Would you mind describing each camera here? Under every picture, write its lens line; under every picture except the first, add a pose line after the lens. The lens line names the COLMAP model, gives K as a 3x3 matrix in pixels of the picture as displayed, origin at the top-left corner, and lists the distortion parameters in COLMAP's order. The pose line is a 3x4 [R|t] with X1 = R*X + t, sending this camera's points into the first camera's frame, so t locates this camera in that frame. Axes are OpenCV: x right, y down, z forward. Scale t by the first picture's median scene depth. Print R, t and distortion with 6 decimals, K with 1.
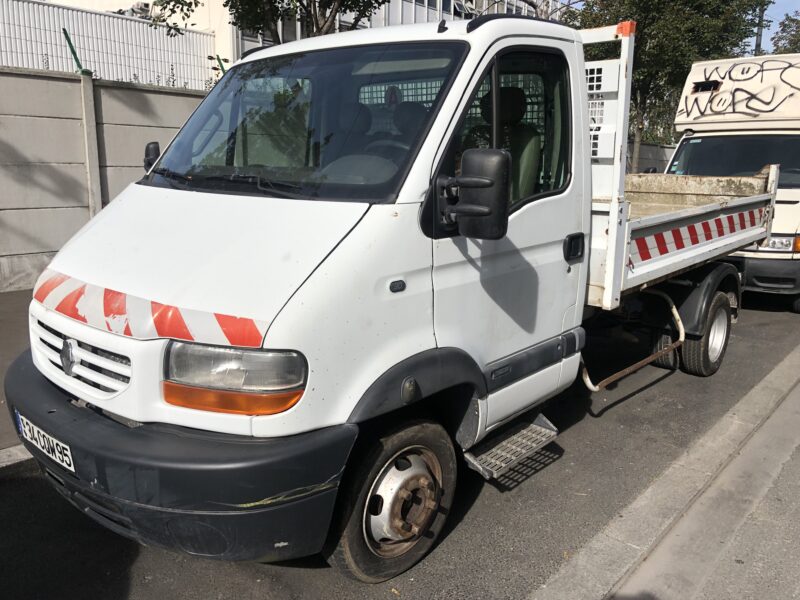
lens RADIAL K [[654.0, 0, 394.1], [0, 654.0, 298.5], [0, 0, 1]] dist [0.027997, -0.027709]
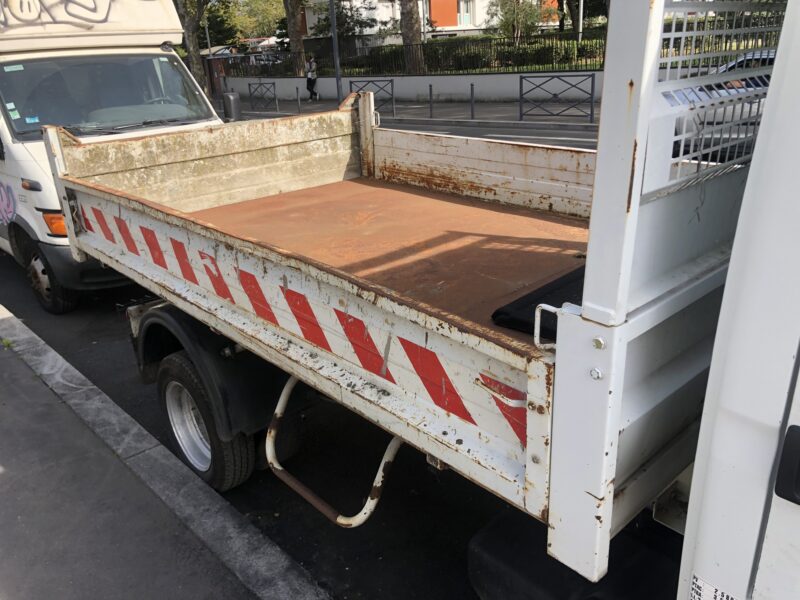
lens RADIAL K [[654.0, 0, 397.5], [0, 654.0, 298.6], [0, 0, 1]] dist [0.027997, -0.027709]
pose [[0.105294, -0.371046, 0.922626, -0.190054], [0.261812, 0.905395, 0.334237, -0.171923], [-0.959358, 0.206361, 0.192477, 0.636016]]
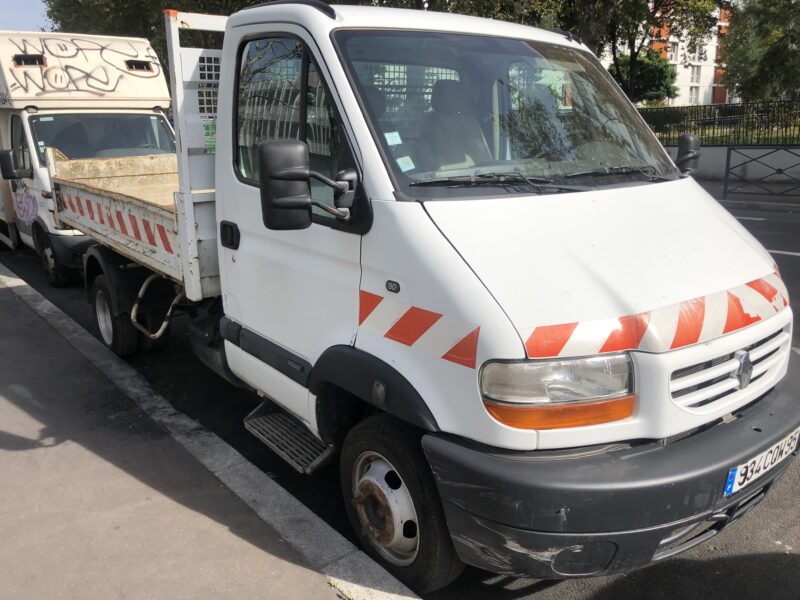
lens RADIAL K [[654.0, 0, 395.3], [0, 654.0, 306.7], [0, 0, 1]] dist [0.027997, -0.027709]
pose [[0.179230, -0.274068, 0.944862, -0.458215], [0.226386, 0.946129, 0.231493, -0.102489], [-0.957406, 0.172414, 0.231620, 0.396360]]
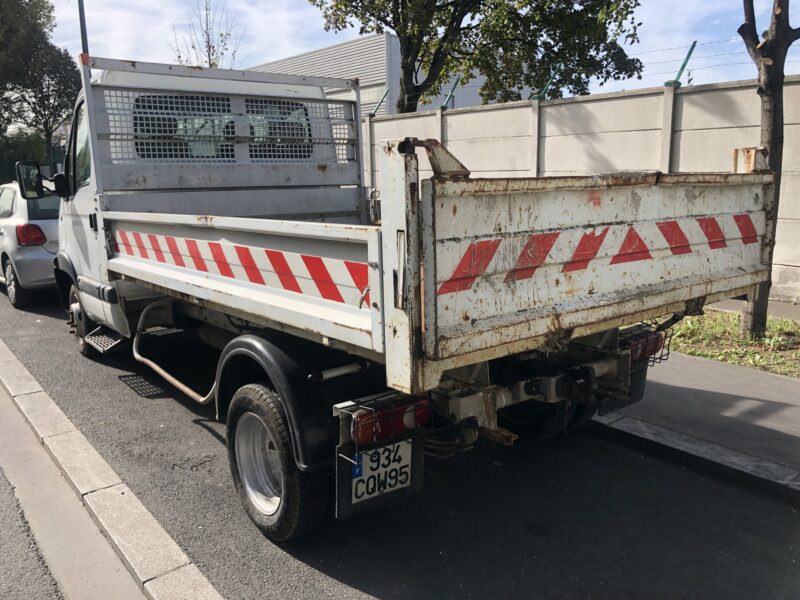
lens RADIAL K [[654.0, 0, 403.0], [0, 654.0, 297.6], [0, 0, 1]] dist [0.027997, -0.027709]
pose [[-0.176554, 0.170814, -0.969356, 0.663409], [-0.195162, 0.959199, 0.204570, -0.144406], [0.964749, 0.225299, -0.136014, 0.790493]]
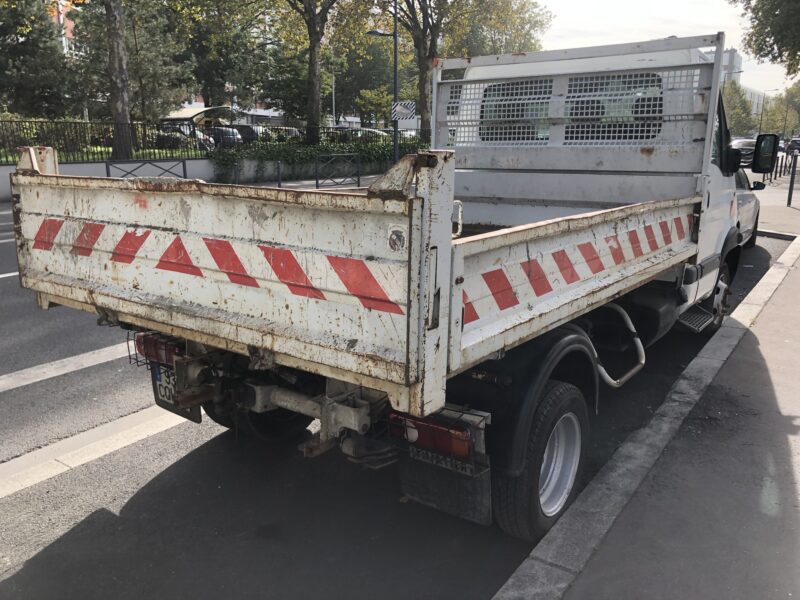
lens RADIAL K [[654.0, 0, 401.7], [0, 654.0, 300.7], [0, 0, 1]] dist [0.027997, -0.027709]
pose [[-0.994607, 0.010015, -0.103230, 0.263988], [-0.035484, 0.902404, 0.429428, -0.238854], [0.097456, 0.430775, -0.897182, 1.134874]]
